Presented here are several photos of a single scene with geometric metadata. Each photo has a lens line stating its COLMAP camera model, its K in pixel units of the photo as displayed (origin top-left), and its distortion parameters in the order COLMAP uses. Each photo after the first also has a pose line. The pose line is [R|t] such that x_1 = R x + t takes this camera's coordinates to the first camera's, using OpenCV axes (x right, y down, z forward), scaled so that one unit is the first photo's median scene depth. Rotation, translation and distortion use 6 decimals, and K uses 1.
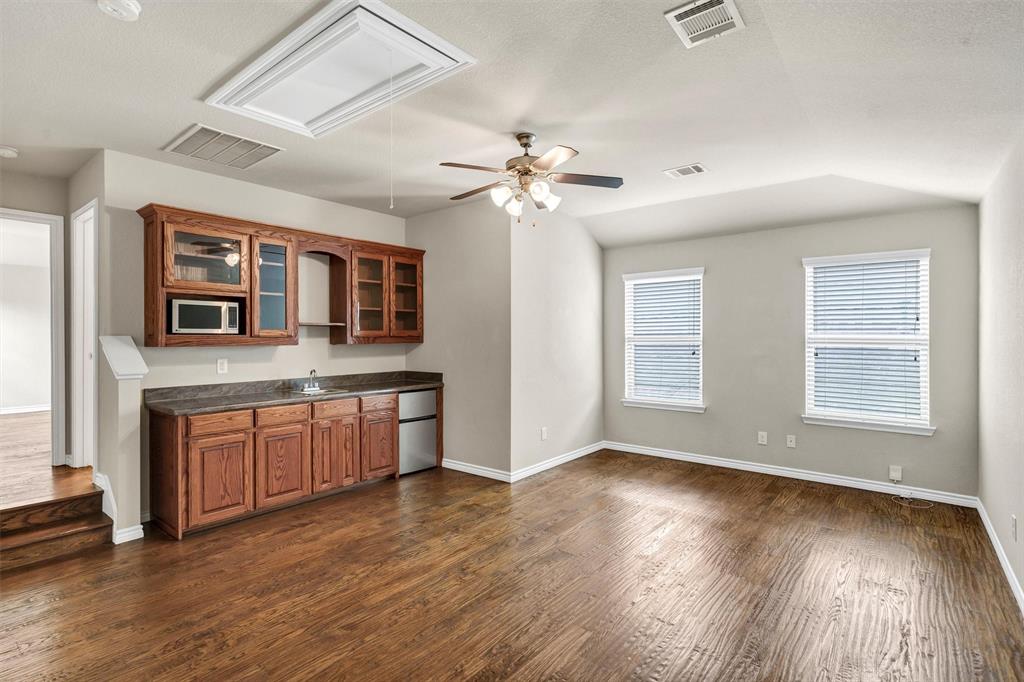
lens RADIAL K [[493.2, 0, 510.5], [0, 493.2, 340.8], [0, 0, 1]] dist [-0.004212, 0.001081]
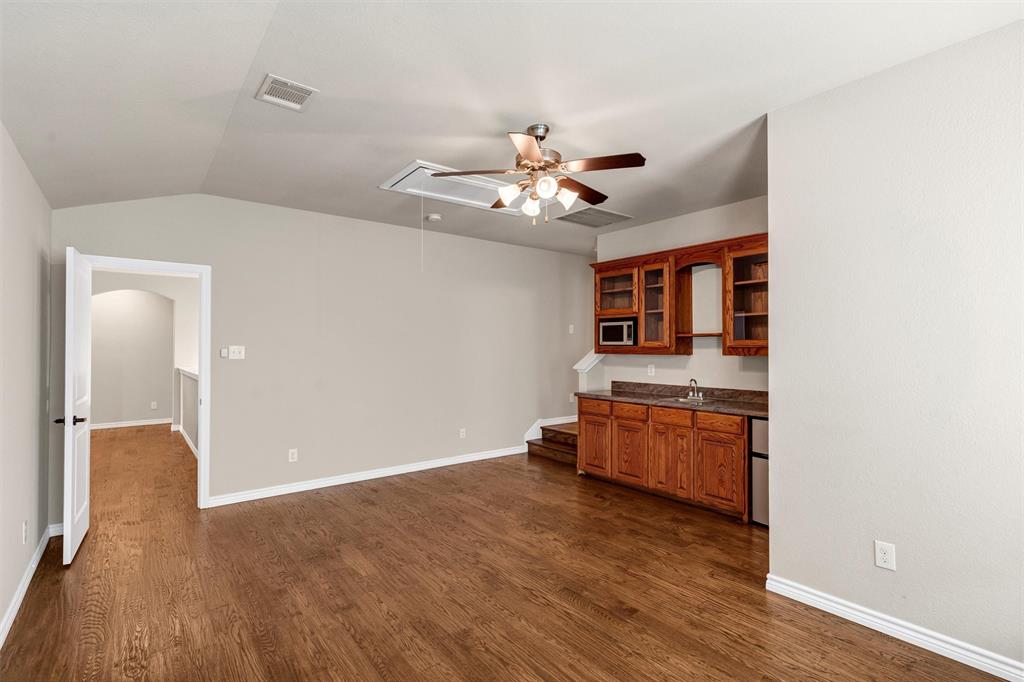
lens RADIAL K [[493.2, 0, 511.0], [0, 493.2, 340.2], [0, 0, 1]] dist [-0.004212, 0.001081]
pose [[-0.238155, -0.011588, -0.971158, 0.803625], [-0.007181, 0.999923, -0.010170, -0.011603], [0.971201, 0.004552, -0.238220, 1.007839]]
